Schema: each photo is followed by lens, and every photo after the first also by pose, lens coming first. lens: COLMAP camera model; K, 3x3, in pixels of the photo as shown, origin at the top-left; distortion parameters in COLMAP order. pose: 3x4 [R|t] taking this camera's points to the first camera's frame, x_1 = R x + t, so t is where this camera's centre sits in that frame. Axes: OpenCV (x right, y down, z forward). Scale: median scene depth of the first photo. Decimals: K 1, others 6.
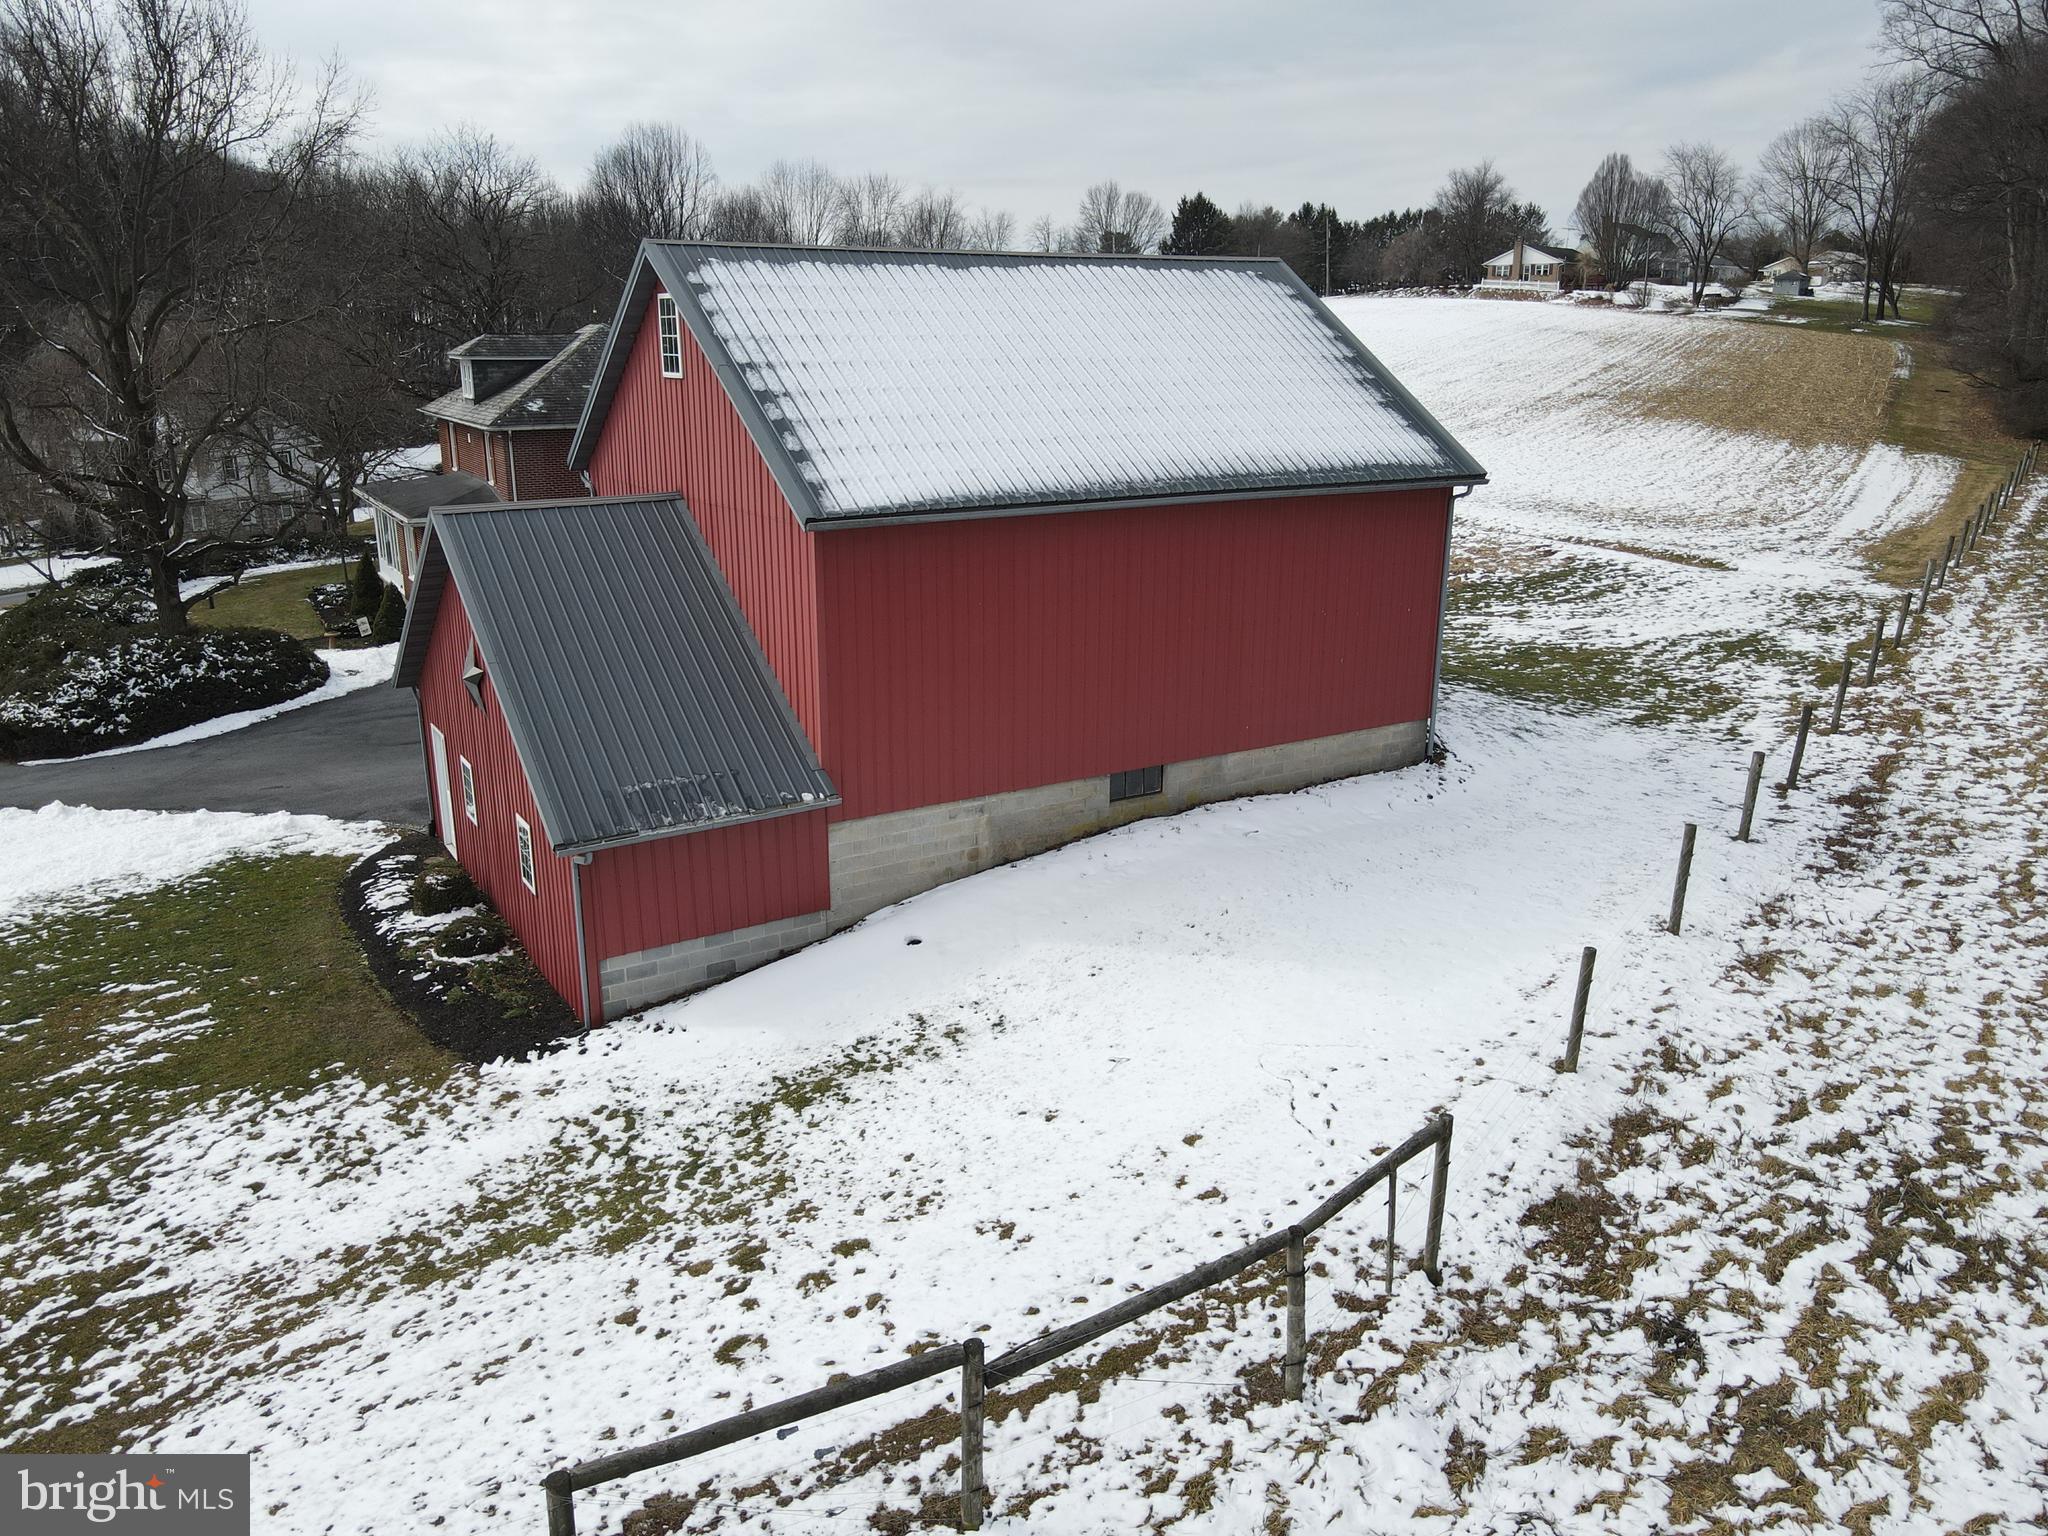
lens RADIAL K [[1506.2, 0, 1018.5], [0, 1506.2, 763.0], [0, 0, 1]] dist [-0.000232, 0.025671]
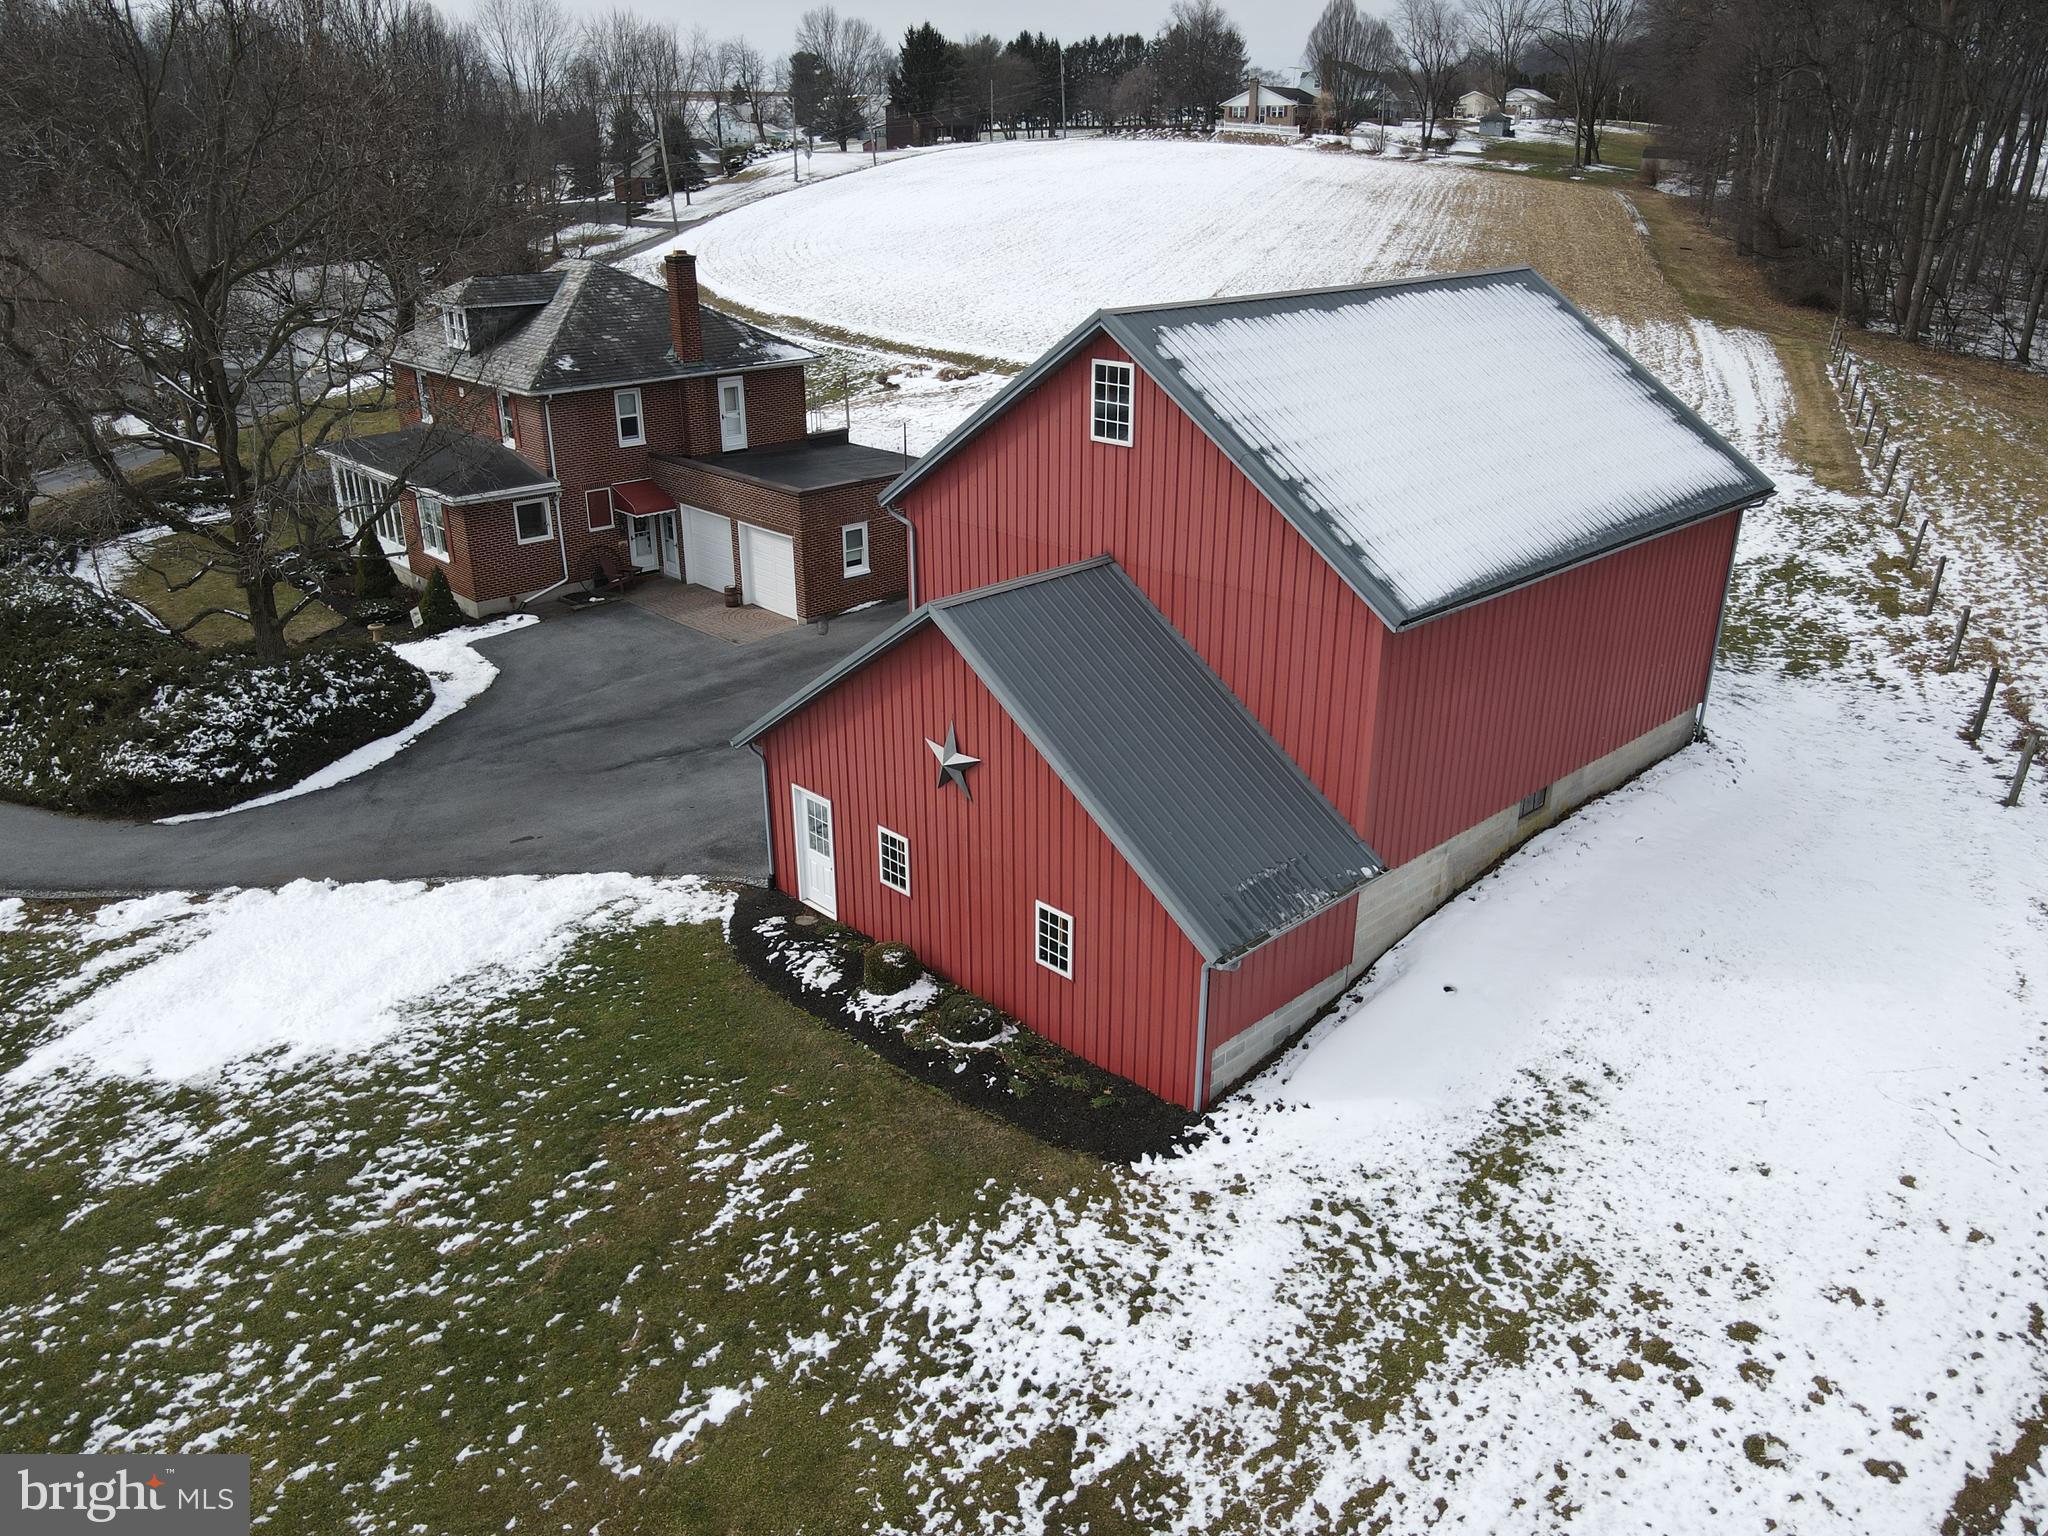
lens RADIAL K [[1506.2, 0, 1018.9], [0, 1506.2, 761.7], [0, 0, 1]] dist [-0.000232, 0.025671]
pose [[0.976723, -0.083089, 0.197757, -0.443620], [0.061128, 0.991520, 0.114679, -0.145410], [-0.205609, -0.099921, 0.973520, 0.017478]]
